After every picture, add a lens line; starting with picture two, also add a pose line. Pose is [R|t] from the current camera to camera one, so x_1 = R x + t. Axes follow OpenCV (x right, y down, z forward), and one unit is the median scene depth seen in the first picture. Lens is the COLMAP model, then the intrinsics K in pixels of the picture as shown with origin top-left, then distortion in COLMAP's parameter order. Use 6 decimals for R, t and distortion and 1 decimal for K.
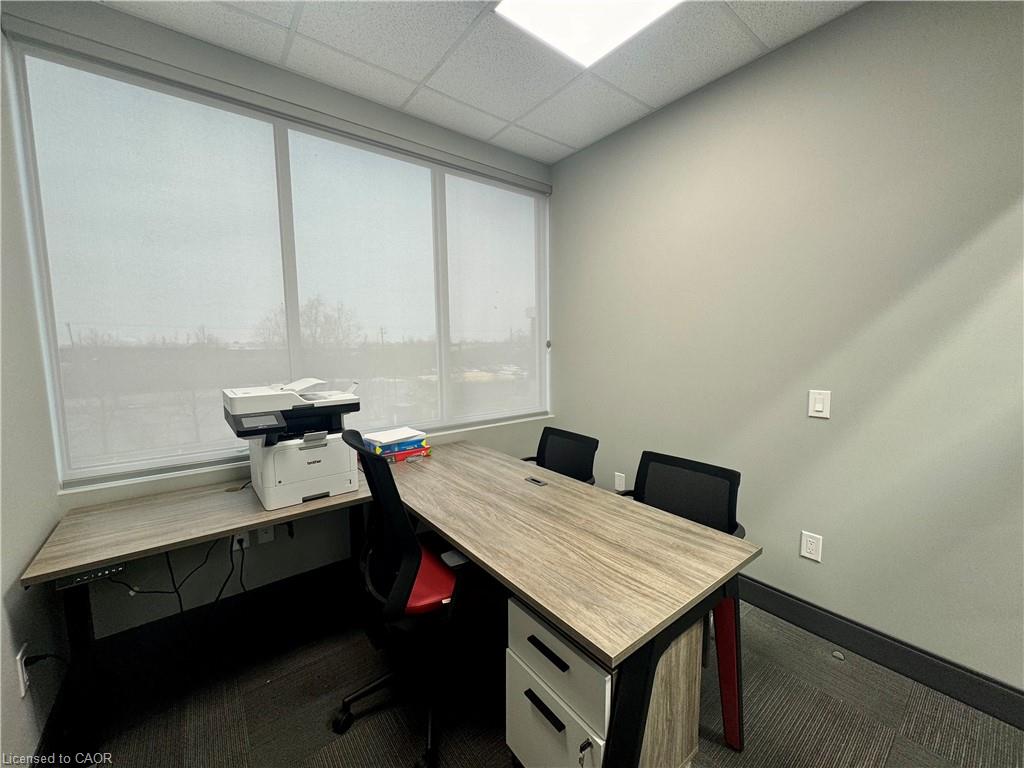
lens RADIAL K [[406.4, 0, 512.9], [0, 406.4, 384.1], [0, 0, 1]] dist [0.000159, 0.000008]
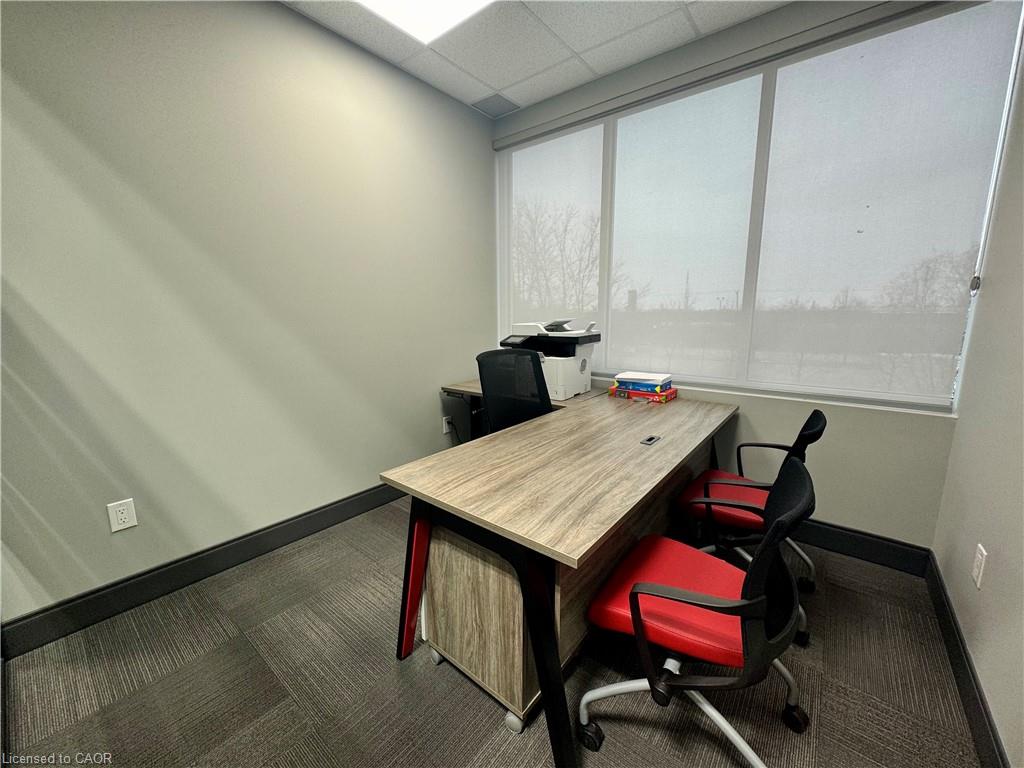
lens RADIAL K [[406.4, 0, 512.9], [0, 406.4, 384.1], [0, 0, 1]] dist [0.000159, 0.000008]
pose [[0.229651, 0.176940, -0.957054, 1.007605], [-0.090156, 0.982975, 0.160099, 0.004100], [0.969088, 0.049518, 0.241694, 0.597048]]
